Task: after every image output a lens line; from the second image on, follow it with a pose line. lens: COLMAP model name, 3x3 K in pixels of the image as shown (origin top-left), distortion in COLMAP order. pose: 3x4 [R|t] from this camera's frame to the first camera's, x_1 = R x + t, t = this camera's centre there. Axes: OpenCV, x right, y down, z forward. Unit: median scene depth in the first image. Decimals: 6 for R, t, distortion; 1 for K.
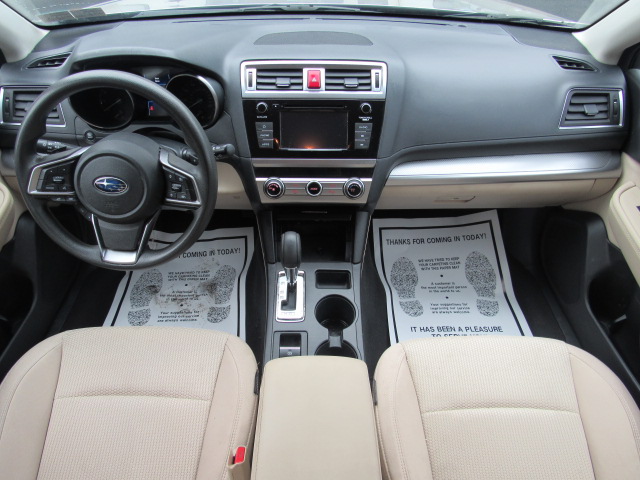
lens RADIAL K [[460.7, 0, 336.9], [0, 460.7, 224.6], [0, 0, 1]] dist [-0.025784, 0.021622]
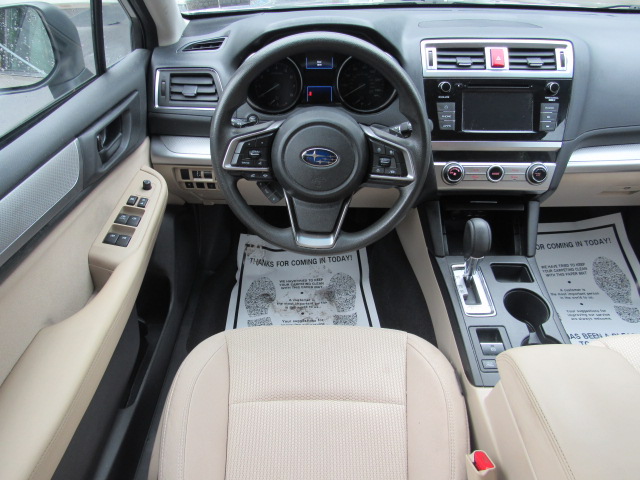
lens RADIAL K [[460.7, 0, 342.8], [0, 460.7, 224.3], [0, 0, 1]] dist [-0.025784, 0.021622]
pose [[0.999981, -0.004617, 0.004109, -0.346012], [0.004915, 0.997113, -0.075777, 0.088759], [-0.003748, 0.075796, 0.997116, 0.075798]]
